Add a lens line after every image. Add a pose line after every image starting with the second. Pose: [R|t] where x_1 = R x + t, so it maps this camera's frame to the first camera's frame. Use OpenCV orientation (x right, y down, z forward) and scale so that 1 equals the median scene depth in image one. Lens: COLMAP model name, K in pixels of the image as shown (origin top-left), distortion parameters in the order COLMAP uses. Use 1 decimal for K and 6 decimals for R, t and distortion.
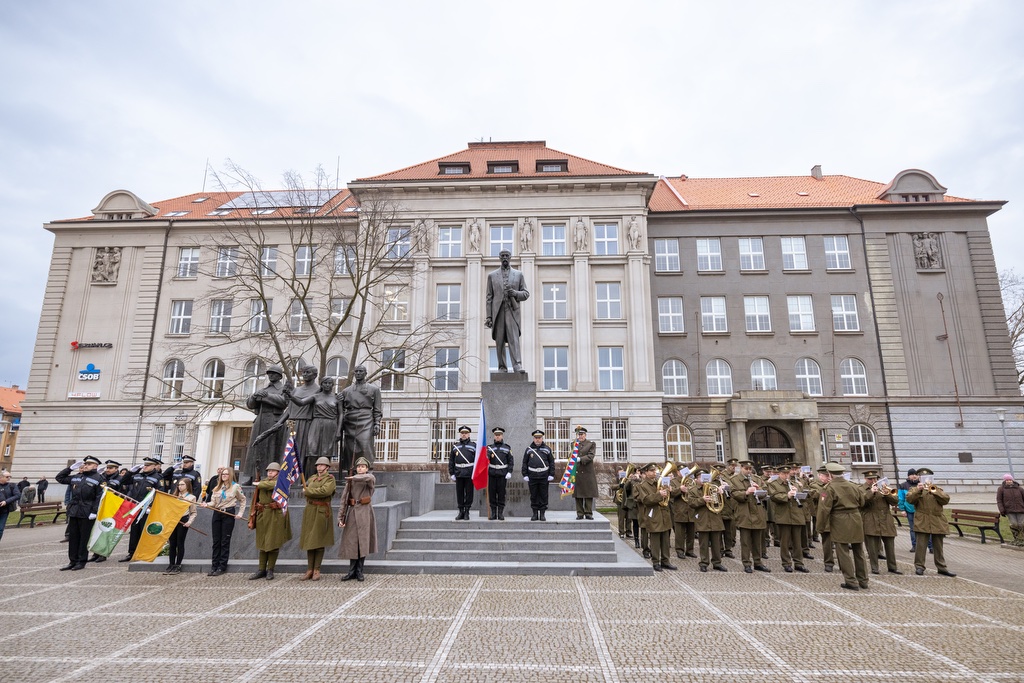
lens RADIAL K [[541.2, 0, 512.0], [0, 541.2, 341.5], [0, 0, 1]] dist [0.002000, 0.000392]
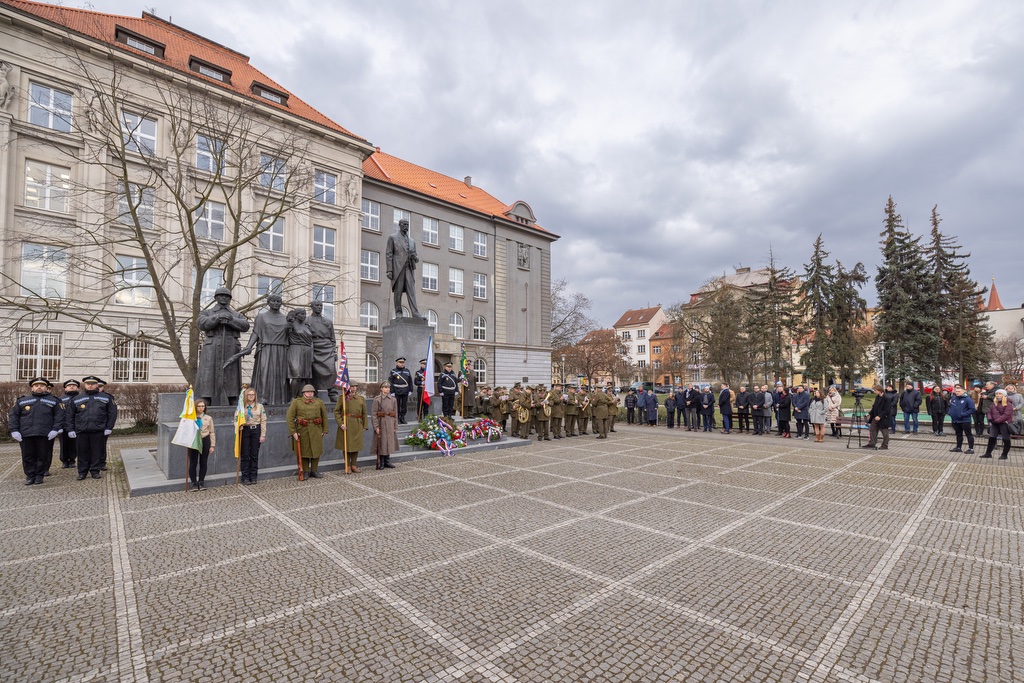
lens RADIAL K [[452.4, 0, 514.2], [0, 452.4, 361.7], [0, 0, 1]] dist [0.001155, 0.000415]
pose [[0.703866, 0.031786, 0.709621, -0.211191], [-0.155379, 0.981695, 0.110147, 0.000928], [-0.693130, -0.187789, 0.695921, 0.009535]]
